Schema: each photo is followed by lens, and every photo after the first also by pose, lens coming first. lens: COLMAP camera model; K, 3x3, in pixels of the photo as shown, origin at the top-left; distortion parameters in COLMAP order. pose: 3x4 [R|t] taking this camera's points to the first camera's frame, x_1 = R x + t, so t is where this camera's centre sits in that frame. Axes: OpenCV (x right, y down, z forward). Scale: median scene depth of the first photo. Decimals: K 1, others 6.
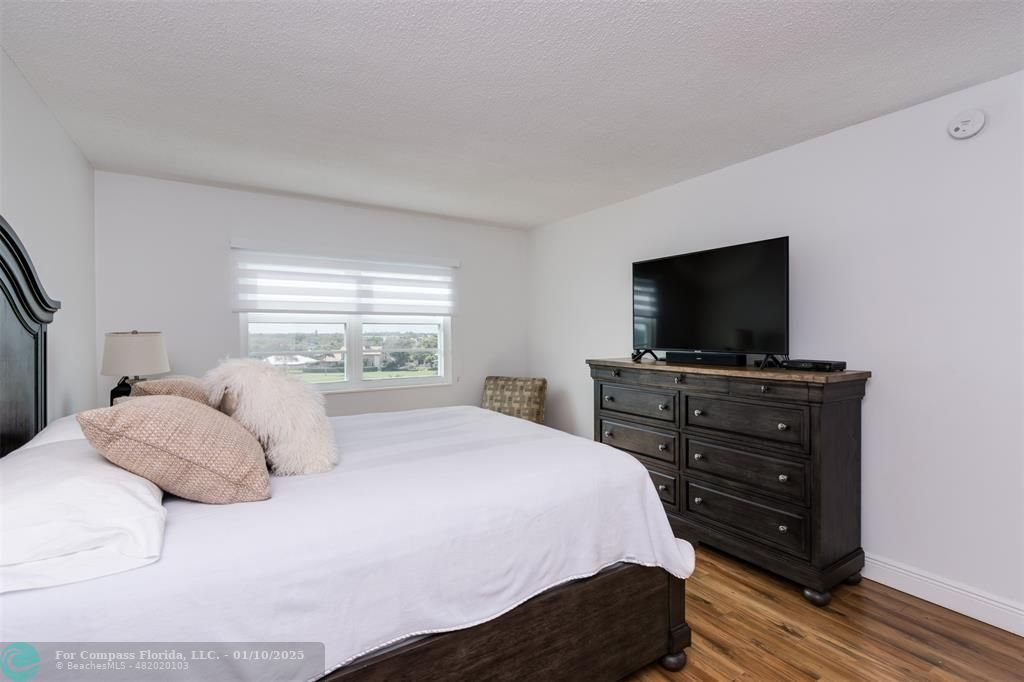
lens RADIAL K [[467.8, 0, 509.0], [0, 467.8, 335.3], [0, 0, 1]] dist [0.003606, -0.001355]
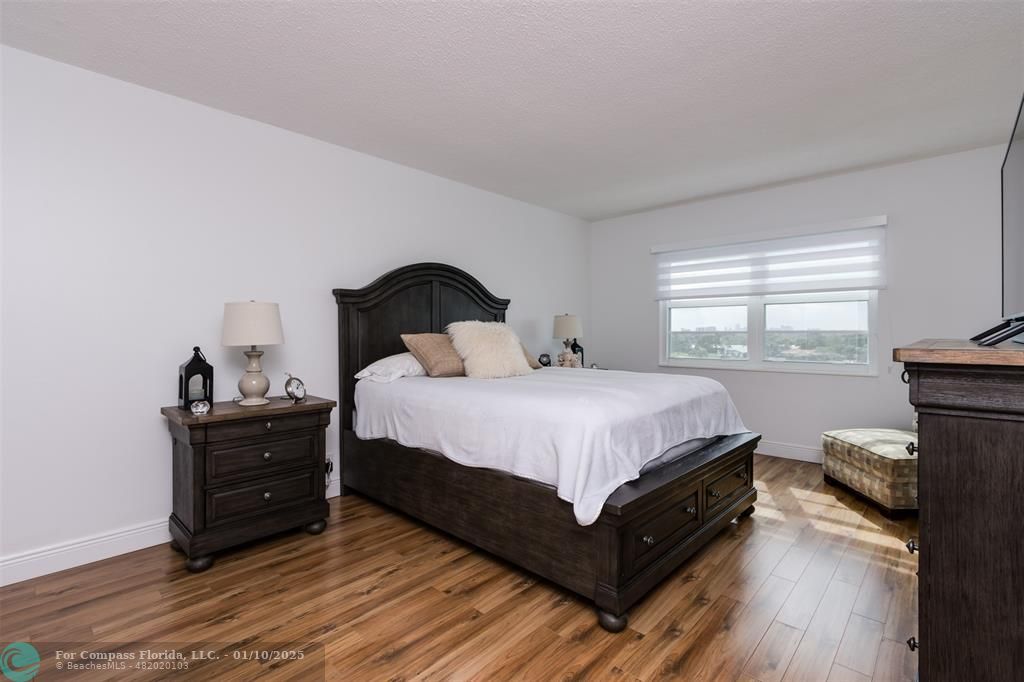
lens RADIAL K [[467.8, 0, 515.2], [0, 467.8, 336.2], [0, 0, 1]] dist [0.003606, -0.001355]
pose [[0.252875, 0.010894, -0.967437, 0.920438], [-0.004749, 0.999939, 0.010019, 0.061541], [0.967487, 0.002061, 0.252912, 0.406722]]
